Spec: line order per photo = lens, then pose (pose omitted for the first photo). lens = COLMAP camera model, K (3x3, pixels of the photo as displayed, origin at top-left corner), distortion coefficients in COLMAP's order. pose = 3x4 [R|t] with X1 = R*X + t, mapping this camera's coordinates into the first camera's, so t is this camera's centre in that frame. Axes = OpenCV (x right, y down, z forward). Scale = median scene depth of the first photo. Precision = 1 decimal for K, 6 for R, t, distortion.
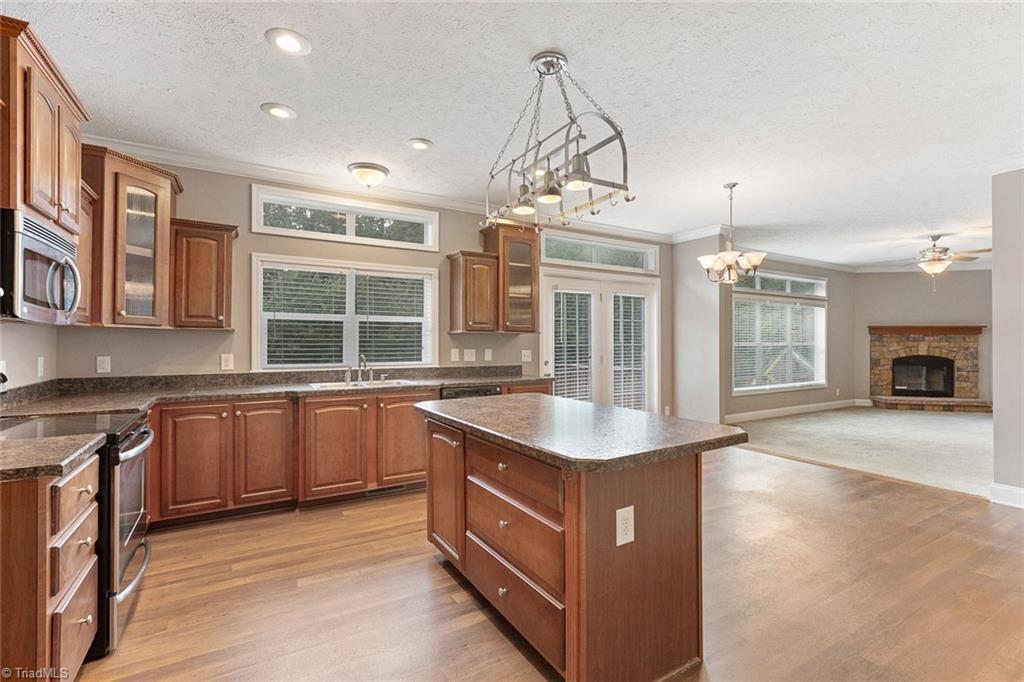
lens RADIAL K [[460.7, 0, 506.8], [0, 460.7, 344.7], [0, 0, 1]] dist [-0.000317, -0.000157]
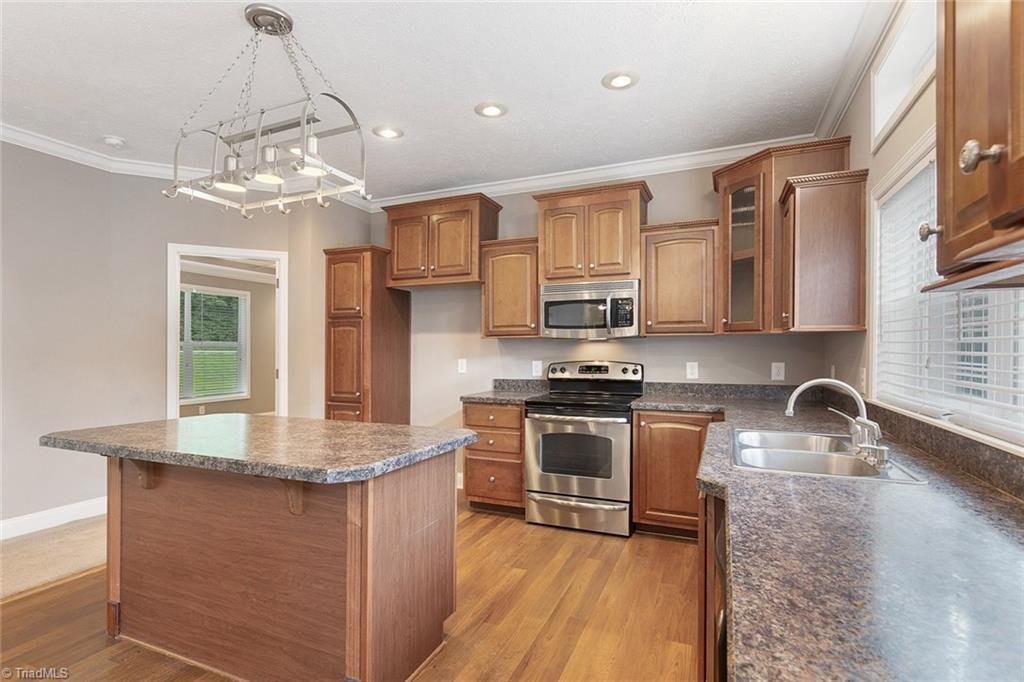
lens RADIAL K [[509.0, 0, 504.8], [0, 509.0, 349.9], [0, 0, 1]] dist [0.002871, 0.000140]
pose [[-0.810635, 0.001826, -0.585548, 0.126240], [-0.001917, 0.999981, 0.005773, -0.004630], [0.585548, 0.005803, -0.810617, 0.871309]]
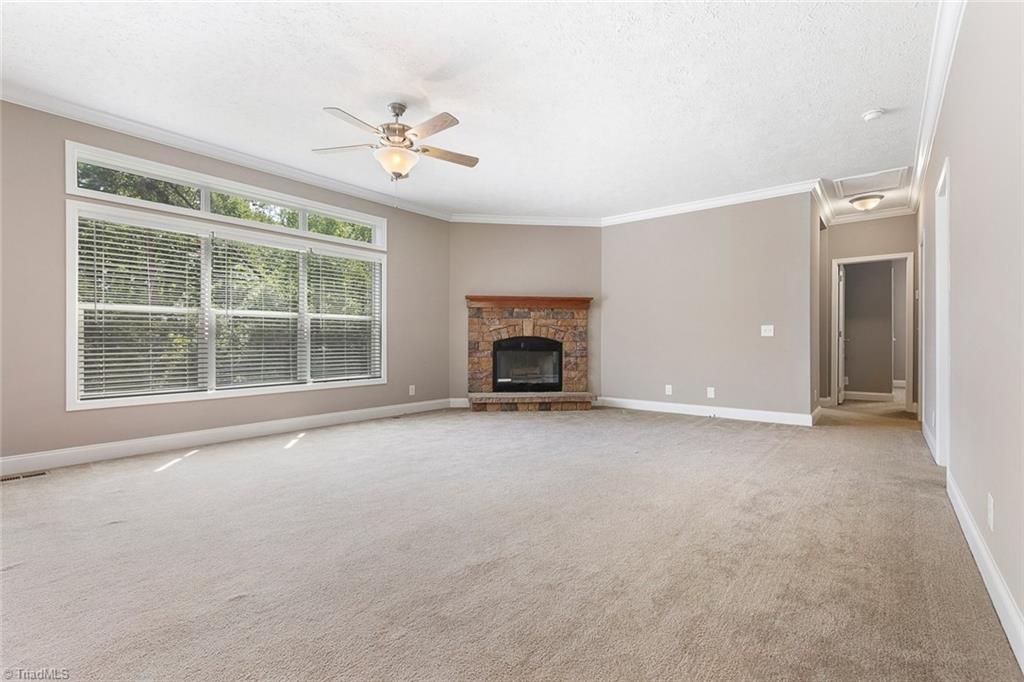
lens RADIAL K [[460.7, 0, 506.8], [0, 460.7, 344.7], [0, 0, 1]] dist [-0.000317, -0.000157]
pose [[0.939678, -0.004329, 0.342034, 0.994550], [0.002619, 0.999982, 0.005460, 0.052414], [-0.342052, -0.004235, 0.939672, 0.497707]]
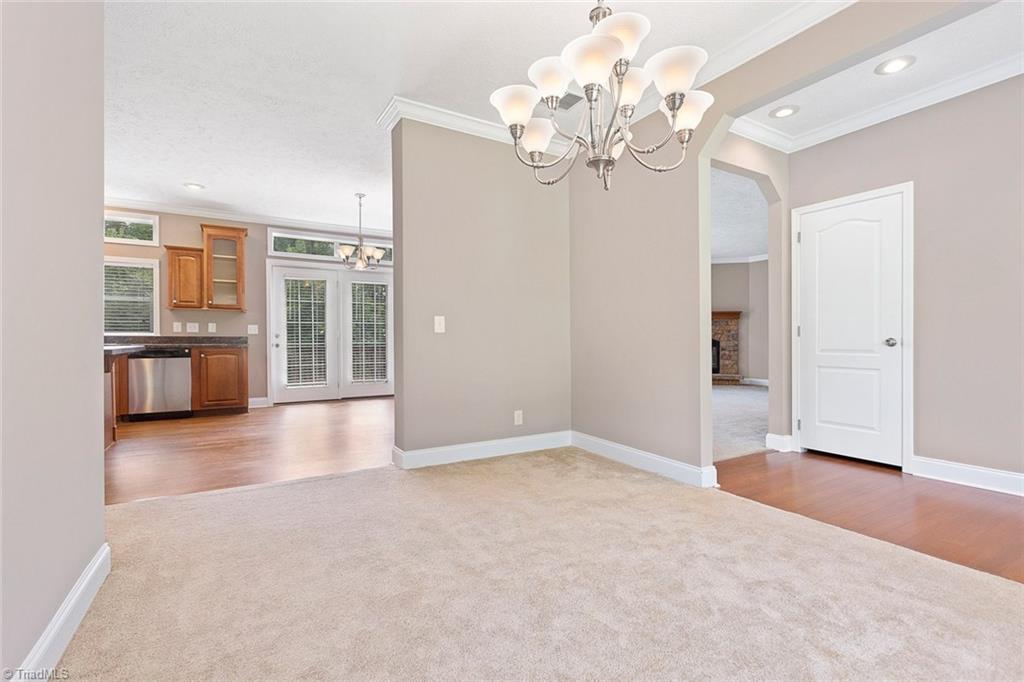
lens RADIAL K [[460.7, 0, 506.8], [0, 460.7, 344.7], [0, 0, 1]] dist [-0.000317, -0.000157]
pose [[0.999999, -0.000430, -0.001184, 0.702460], [0.000438, 0.999978, 0.006647, 0.055020], [0.001181, -0.006647, 0.999977, -0.246528]]
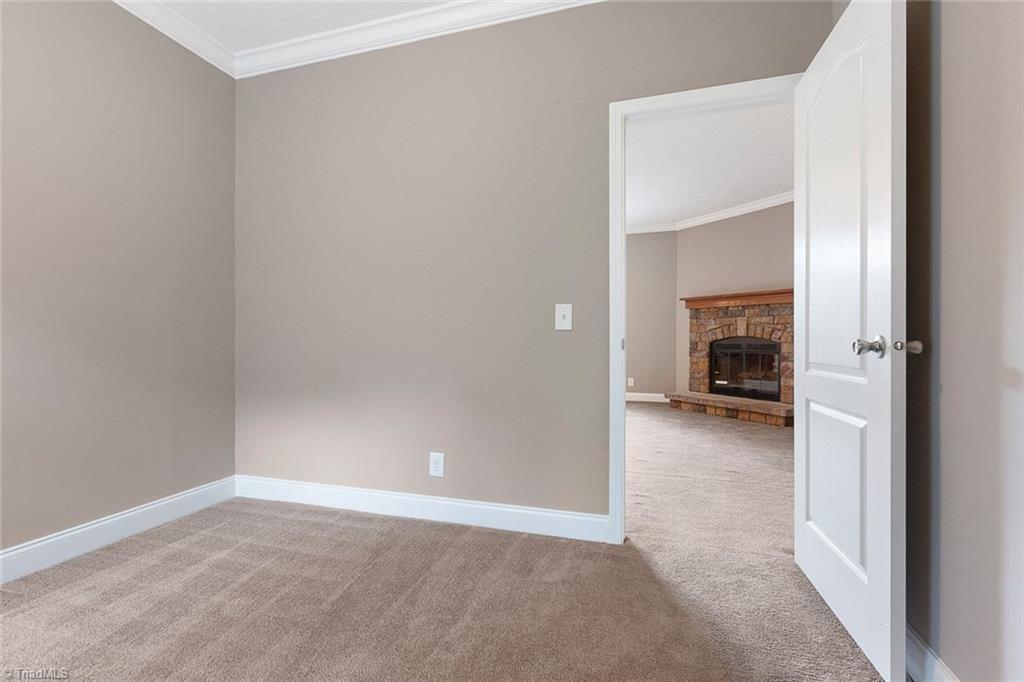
lens RADIAL K [[460.7, 0, 506.8], [0, 460.7, 344.7], [0, 0, 1]] dist [-0.000317, -0.000157]
pose [[0.669735, 0.008946, -0.742547, 1.904037], [-0.003777, 0.999956, 0.008640, 0.049369], [0.742591, -0.002981, 0.669739, 0.459404]]
